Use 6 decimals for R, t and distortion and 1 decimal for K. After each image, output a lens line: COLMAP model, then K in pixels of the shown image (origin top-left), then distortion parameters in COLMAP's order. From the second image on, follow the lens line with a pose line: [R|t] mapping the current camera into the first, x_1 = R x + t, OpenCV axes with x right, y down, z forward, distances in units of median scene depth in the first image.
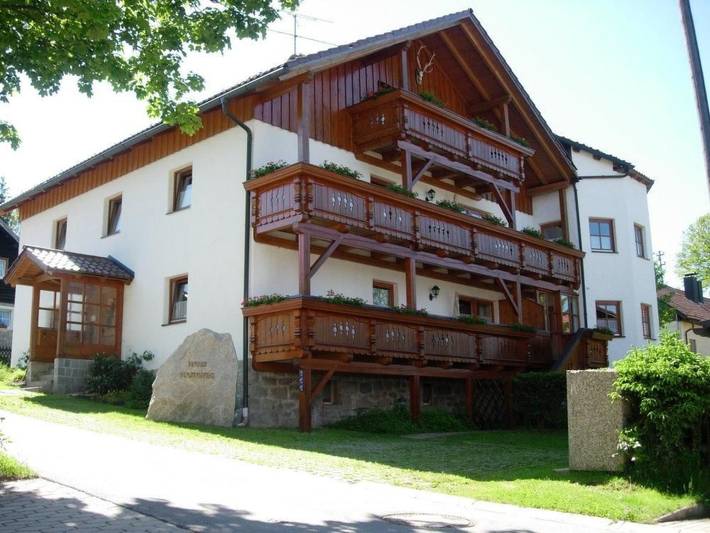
lens RADIAL K [[772.7, 0, 355.0], [0, 772.7, 266.5], [0, 0, 1]] dist [-0.256959, 0.000688]
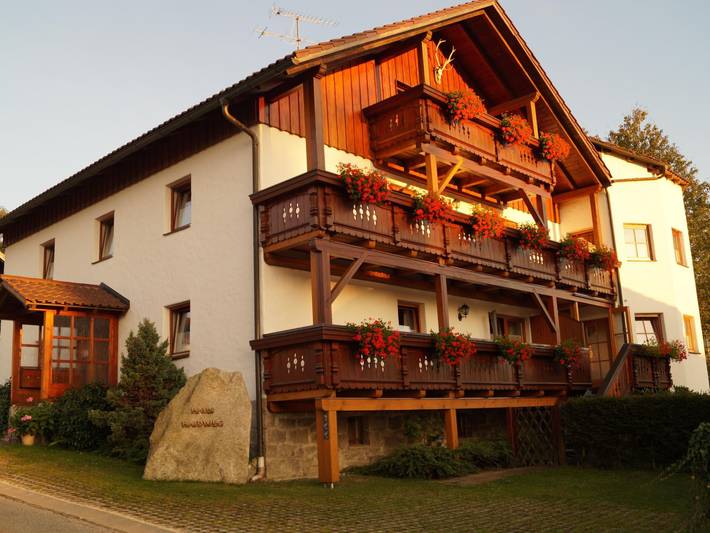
lens RADIAL K [[772.7, 0, 355.0], [0, 772.7, 266.5], [0, 0, 1]] dist [-0.256959, 0.000688]
pose [[0.999445, -0.032742, -0.006123, -0.019637], [0.032615, 0.999273, -0.019725, -0.006480], [0.006765, 0.019514, 0.999787, 0.109225]]
